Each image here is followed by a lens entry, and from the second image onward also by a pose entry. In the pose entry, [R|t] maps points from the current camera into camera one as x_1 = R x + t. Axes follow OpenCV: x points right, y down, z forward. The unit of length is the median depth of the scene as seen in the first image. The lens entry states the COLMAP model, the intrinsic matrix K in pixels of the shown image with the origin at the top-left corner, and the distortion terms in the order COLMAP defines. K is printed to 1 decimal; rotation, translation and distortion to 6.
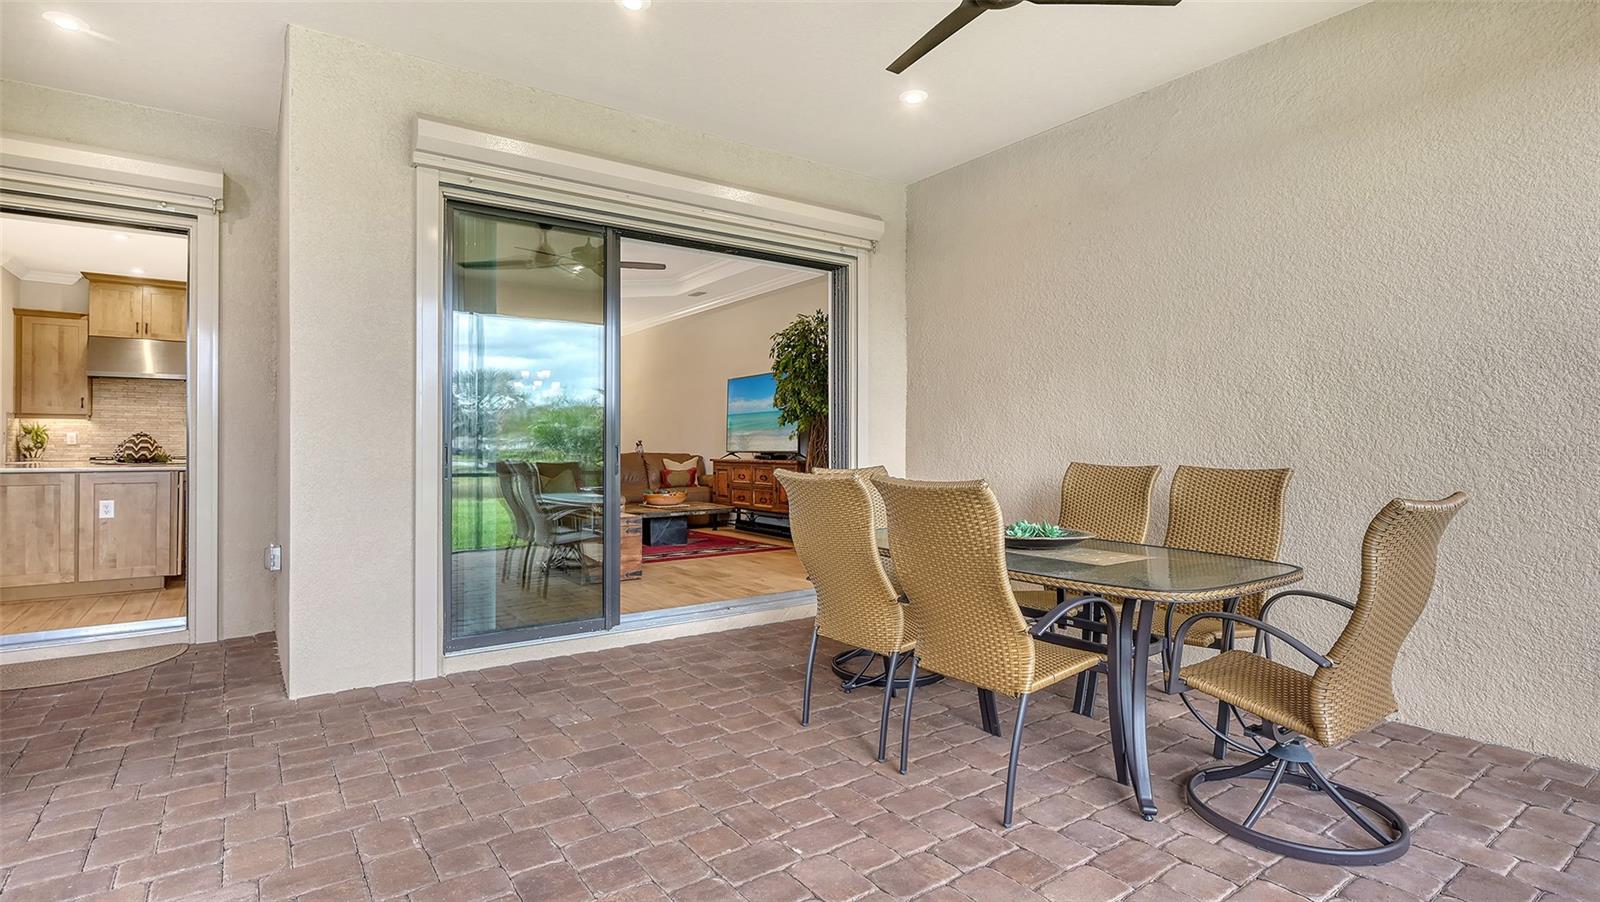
lens RADIAL K [[785.2, 0, 800.0], [0, 785.2, 451.0], [0, 0, 1]] dist [-0.000486, -0.000175]
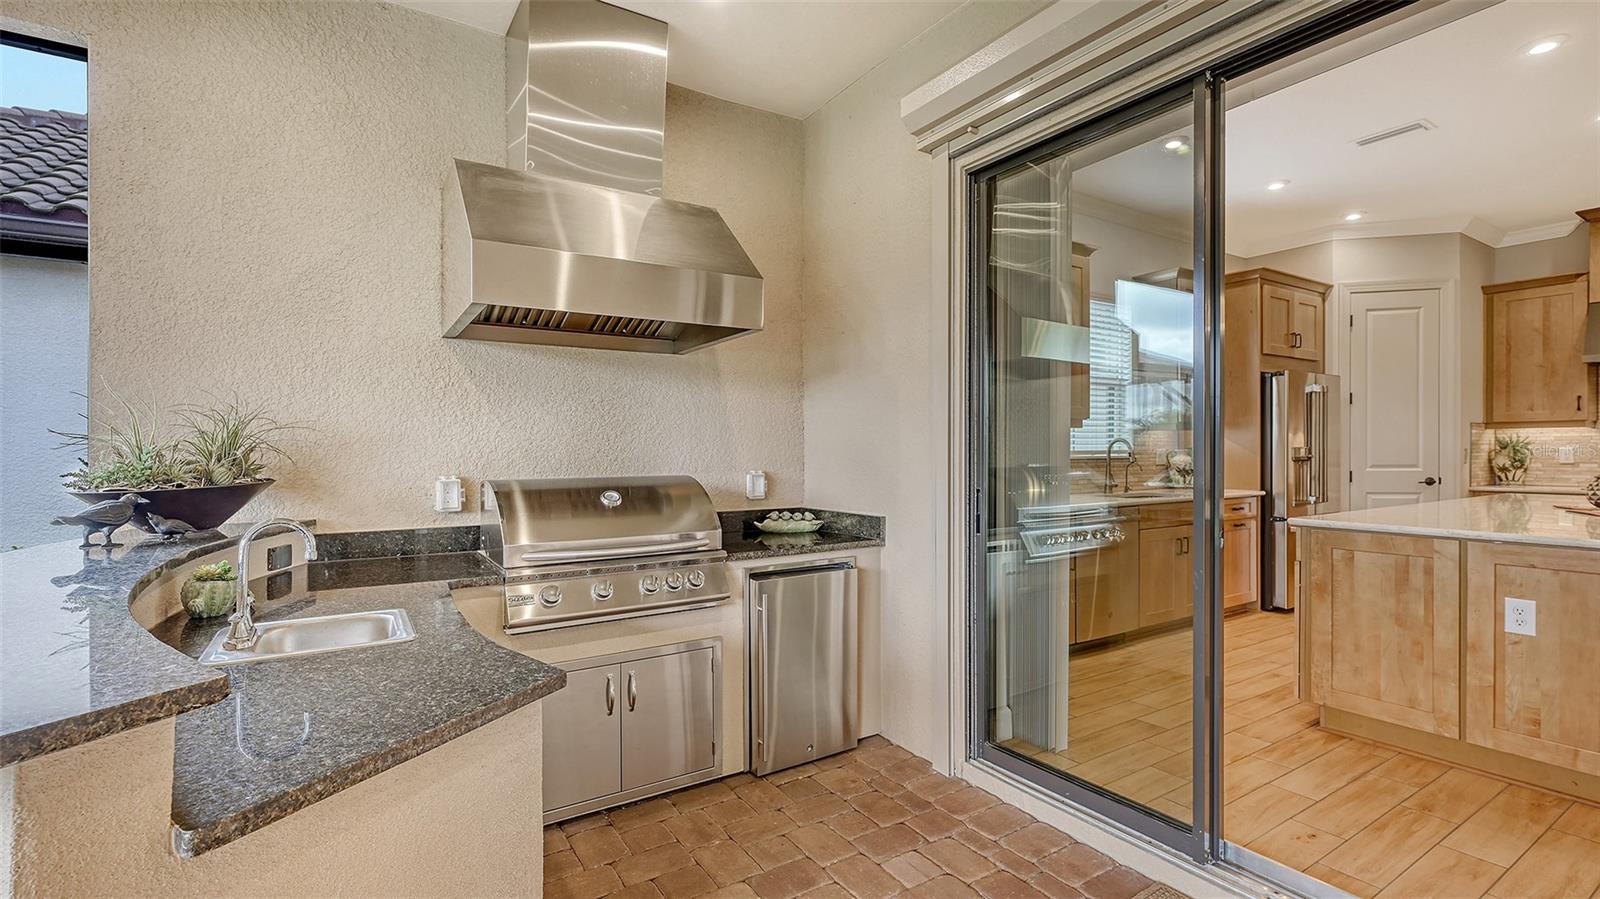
lens RADIAL K [[725.5, 0, 800.0], [0, 725.5, 449.5], [0, 0, 1]] dist [-0.001898, -0.000671]
pose [[-0.051613, -0.001901, -0.998665, -0.254717], [0.001011, 0.999998, -0.001956, -0.020938], [0.998667, -0.001110, -0.051611, 0.362190]]
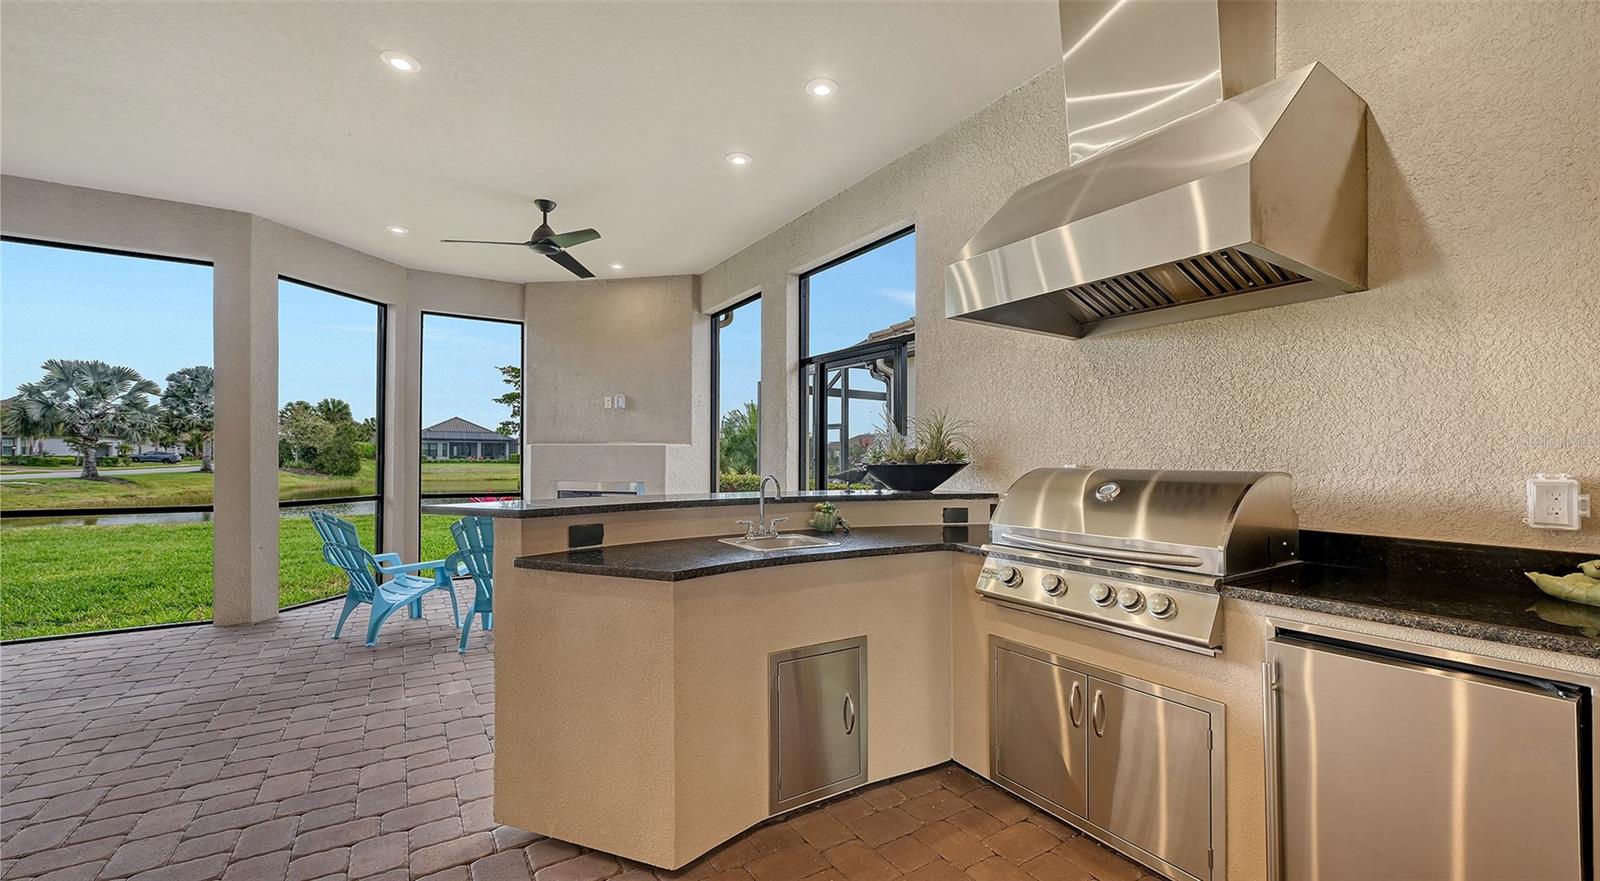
lens RADIAL K [[641.6, 0, 800.0], [0, 641.6, 440.5], [0, 0, 1]] dist [0.000673, 0.000053]
pose [[-0.998648, 0.001434, 0.051970, -0.421512], [0.000600, 0.999871, -0.016058, -0.017387], [-0.051986, -0.016005, -0.998520, 0.489255]]
